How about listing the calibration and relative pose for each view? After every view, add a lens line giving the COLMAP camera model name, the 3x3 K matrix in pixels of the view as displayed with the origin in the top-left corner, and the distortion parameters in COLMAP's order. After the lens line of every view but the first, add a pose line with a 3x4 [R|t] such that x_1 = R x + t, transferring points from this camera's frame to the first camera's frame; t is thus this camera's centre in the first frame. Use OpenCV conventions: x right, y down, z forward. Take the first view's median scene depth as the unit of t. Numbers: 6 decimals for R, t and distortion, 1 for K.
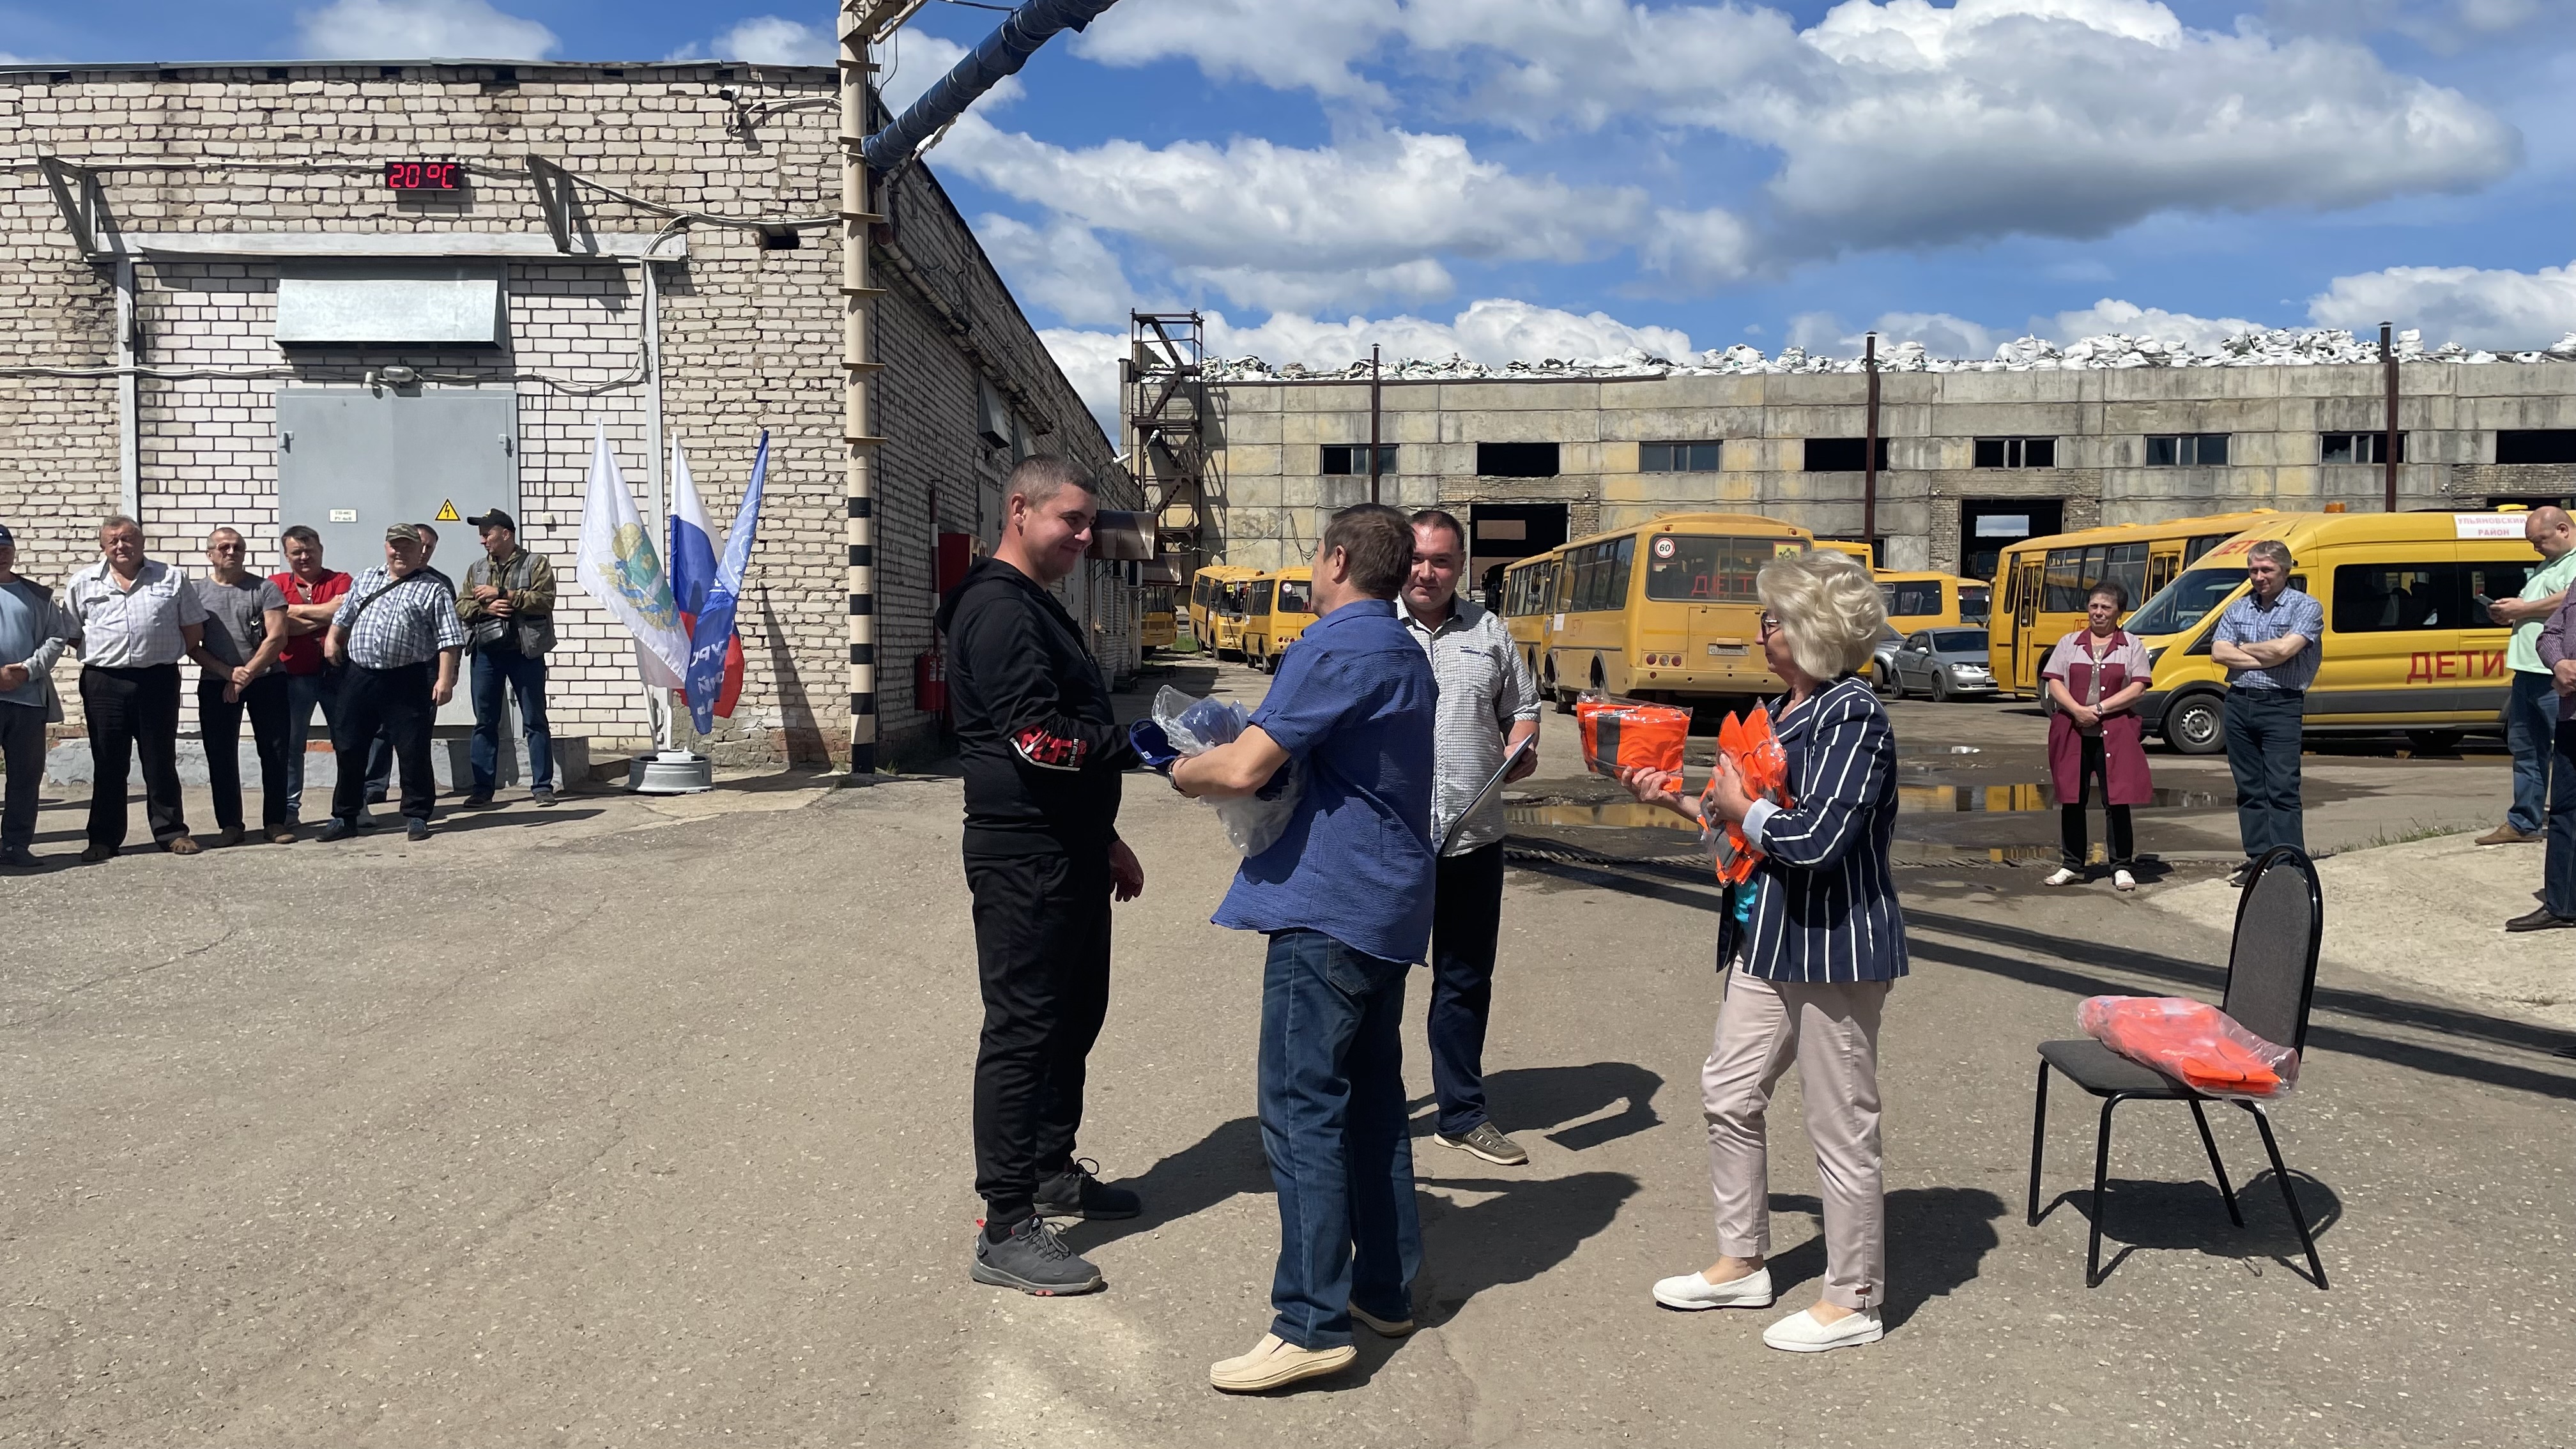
lens RADIAL K [[1947.0, 0, 1274.1], [0, 1947.0, 722.5], [0, 0, 1]] dist [0.096210, -0.124893]
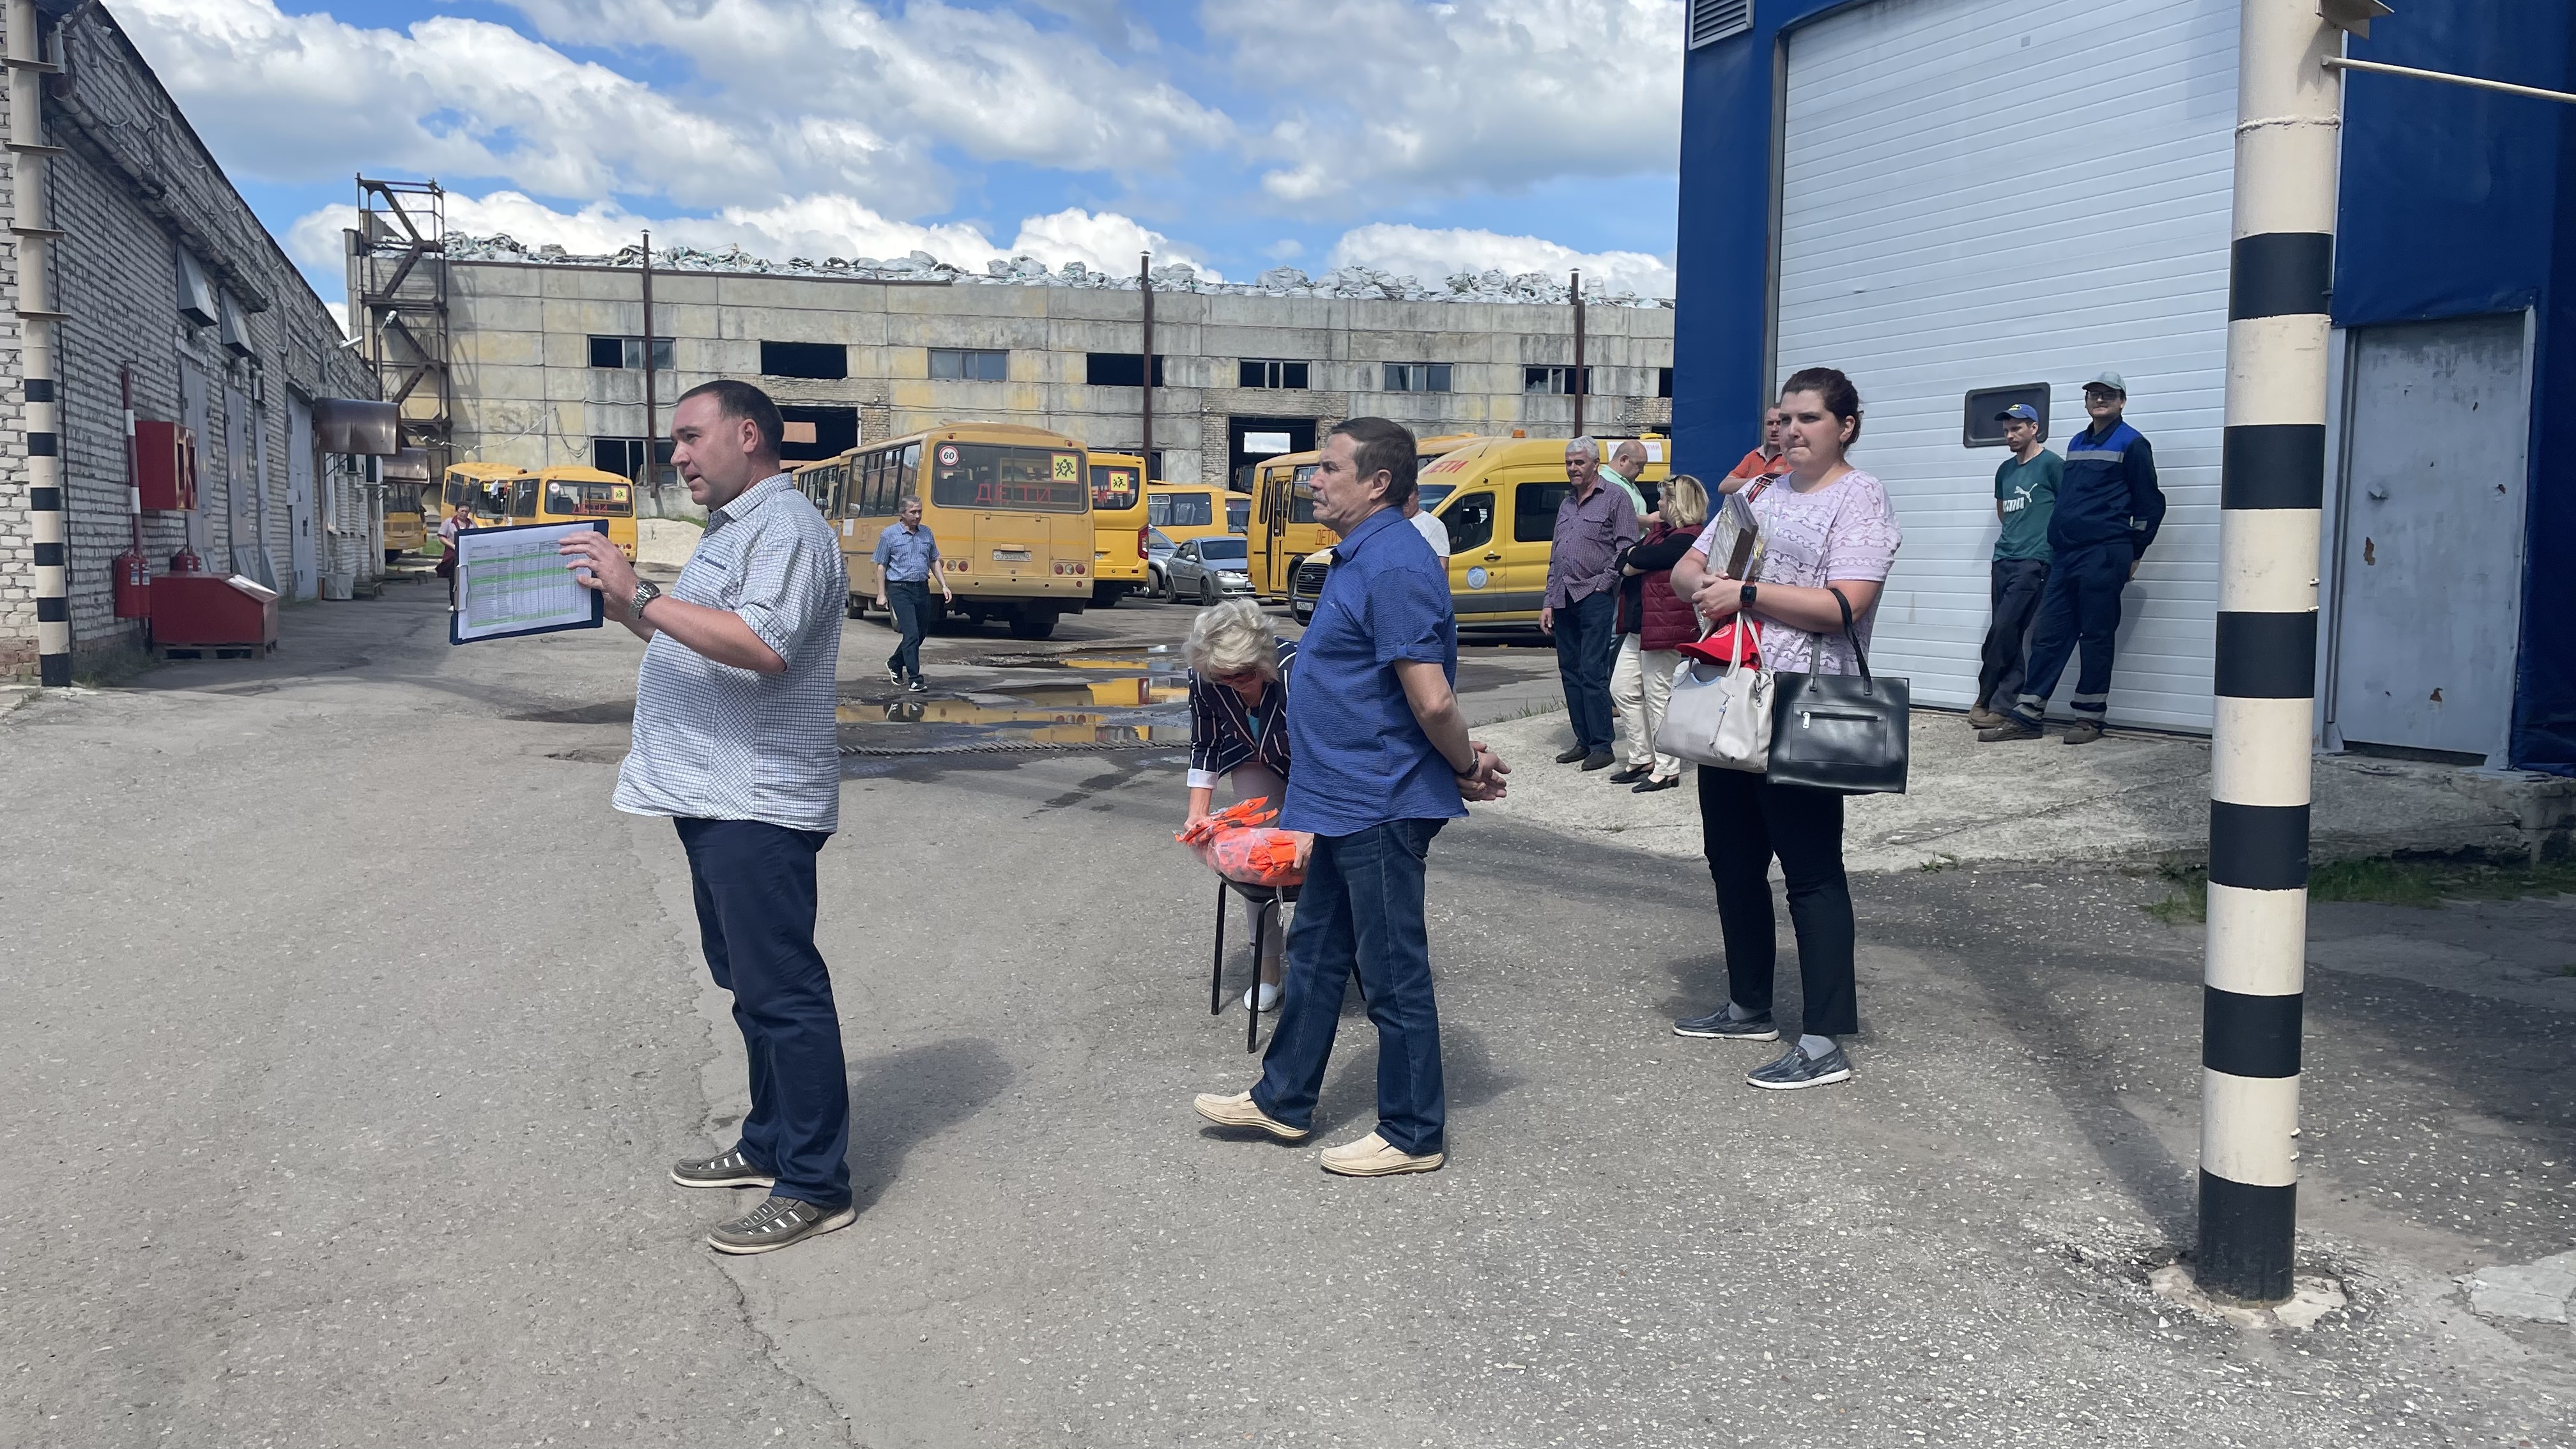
lens RADIAL K [[1947.0, 0, 1270.3], [0, 1947.0, 731.9], [0, 0, 1]] dist [0.096210, -0.124893]
pose [[0.938361, -0.030306, 0.344327, 0.000216], [0.012433, 0.998464, 0.053998, 0.004121], [-0.345434, -0.046388, 0.937296, -0.051753]]
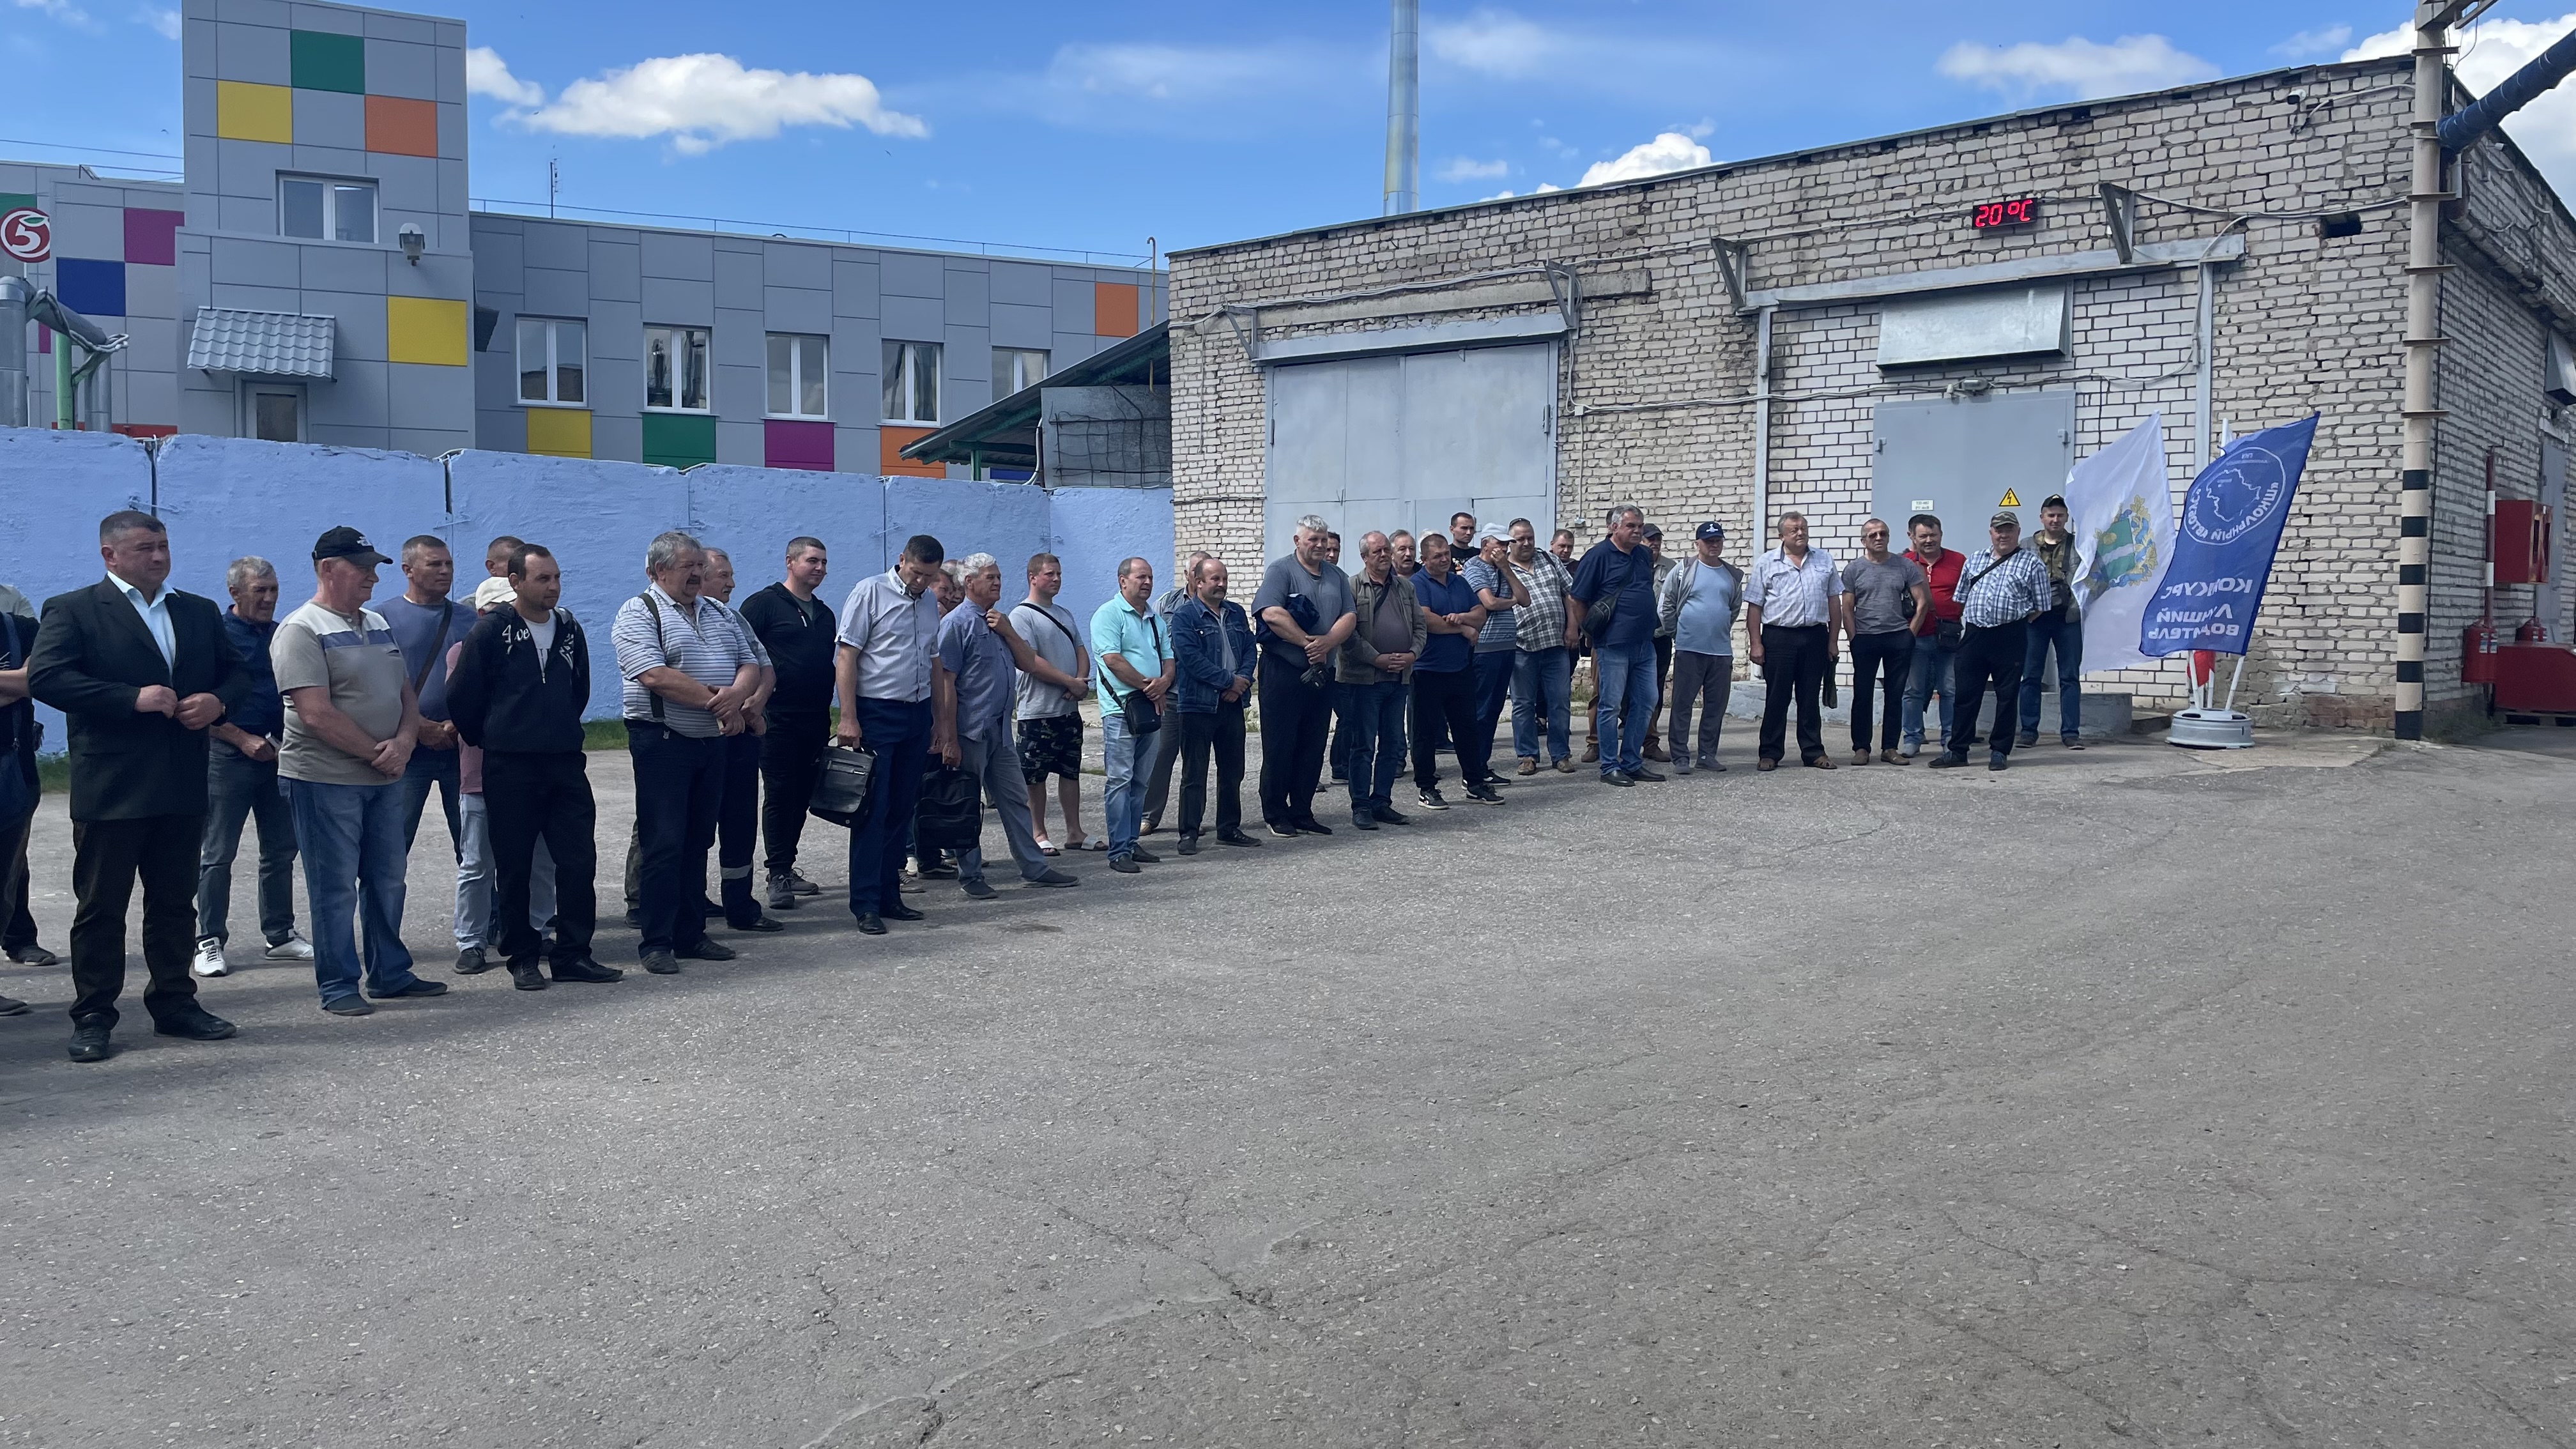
lens RADIAL K [[1947.0, 0, 1272.2], [0, 1947.0, 697.3], [0, 0, 1]] dist [0.096210, -0.124893]
pose [[0.760164, 0.034825, -0.648797, 0.009637], [-0.035146, 0.999305, 0.012461, 0.011194], [0.648780, 0.013330, 0.760859, -0.165379]]
